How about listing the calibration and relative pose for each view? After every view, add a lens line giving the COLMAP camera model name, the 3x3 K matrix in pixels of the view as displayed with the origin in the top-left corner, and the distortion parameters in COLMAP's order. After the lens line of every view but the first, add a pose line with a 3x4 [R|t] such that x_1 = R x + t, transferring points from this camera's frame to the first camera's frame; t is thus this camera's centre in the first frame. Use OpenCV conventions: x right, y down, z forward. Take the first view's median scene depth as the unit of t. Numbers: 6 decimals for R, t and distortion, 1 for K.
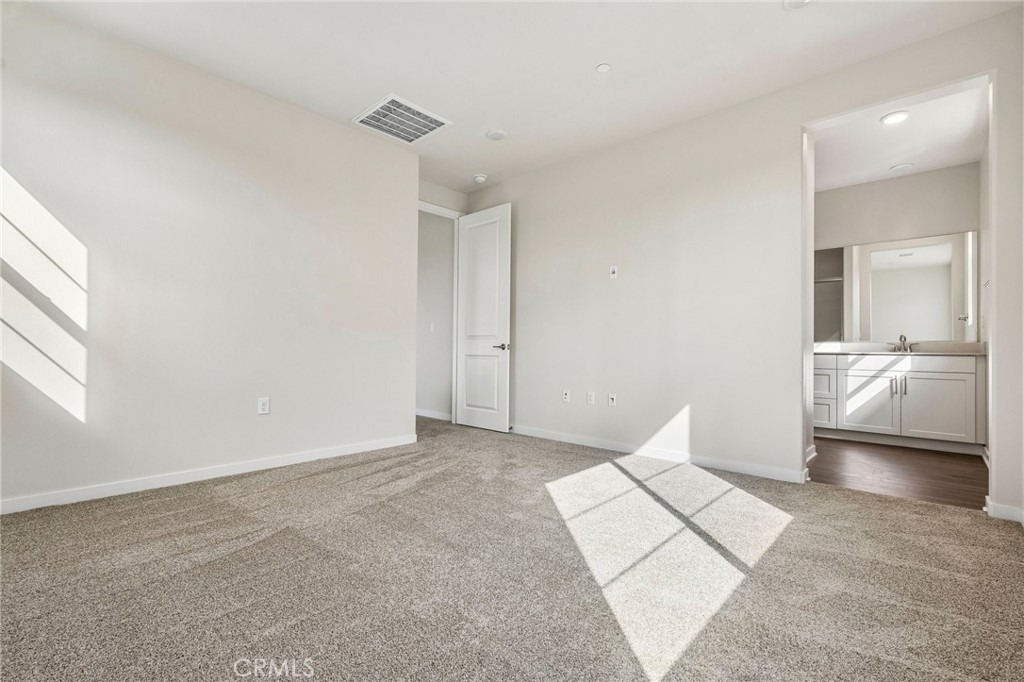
lens RADIAL K [[449.2, 0, 521.4], [0, 449.2, 336.9], [0, 0, 1]] dist [-0.002426, 0.000589]
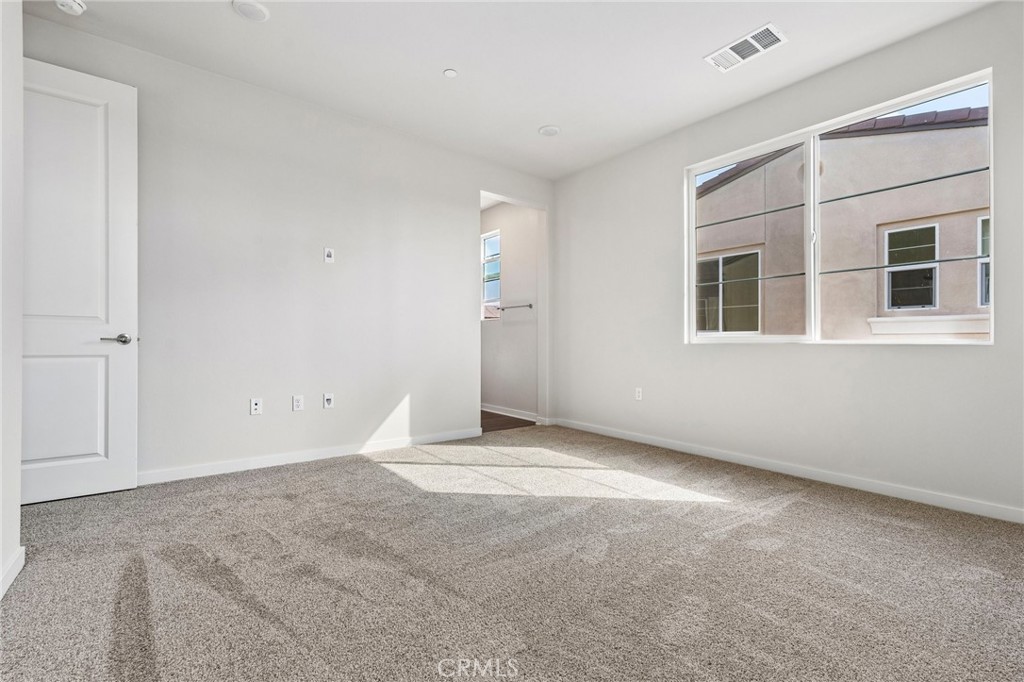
lens RADIAL K [[449.2, 0, 489.6], [0, 449.2, 344.9], [0, 0, 1]] dist [-0.002426, 0.000589]
pose [[0.193038, -0.003187, 0.981186, -0.594789], [-0.025323, 0.999645, 0.008229, 0.015177], [-0.980864, -0.026436, 0.192889, 0.520717]]
